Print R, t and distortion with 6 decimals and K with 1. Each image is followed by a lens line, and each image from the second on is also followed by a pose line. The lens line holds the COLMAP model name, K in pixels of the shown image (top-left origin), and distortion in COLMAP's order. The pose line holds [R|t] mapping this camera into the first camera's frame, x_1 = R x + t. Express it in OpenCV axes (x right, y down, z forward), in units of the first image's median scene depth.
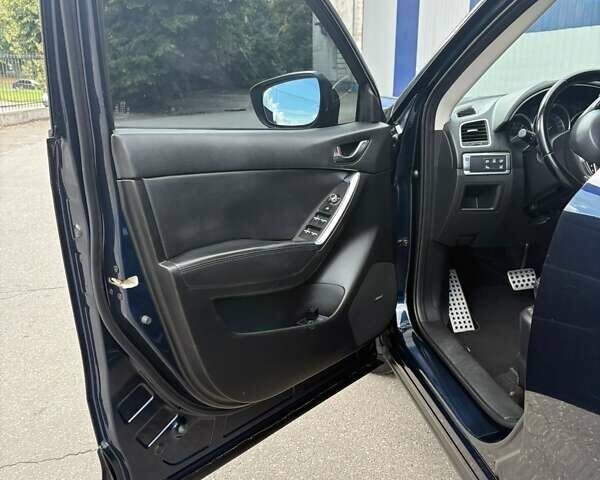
lens RADIAL K [[601.4, 0, 299.0], [0, 601.4, 229.1], [0, 0, 1]] dist [0.021962, 0.004518]
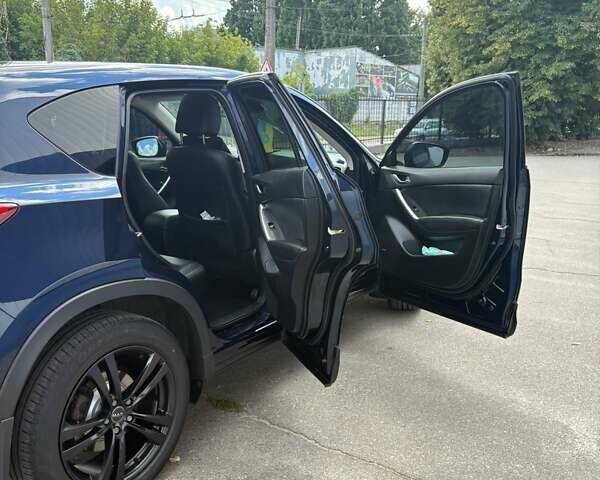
lens RADIAL K [[601.4, 0, 299.0], [0, 601.4, 229.1], [0, 0, 1]] dist [0.021962, 0.004518]
pose [[0.736300, 0.164517, -0.656351, 0.208975], [-0.198993, 0.979746, 0.022345, -0.002589], [0.646734, 0.114156, 0.754124, -0.057609]]
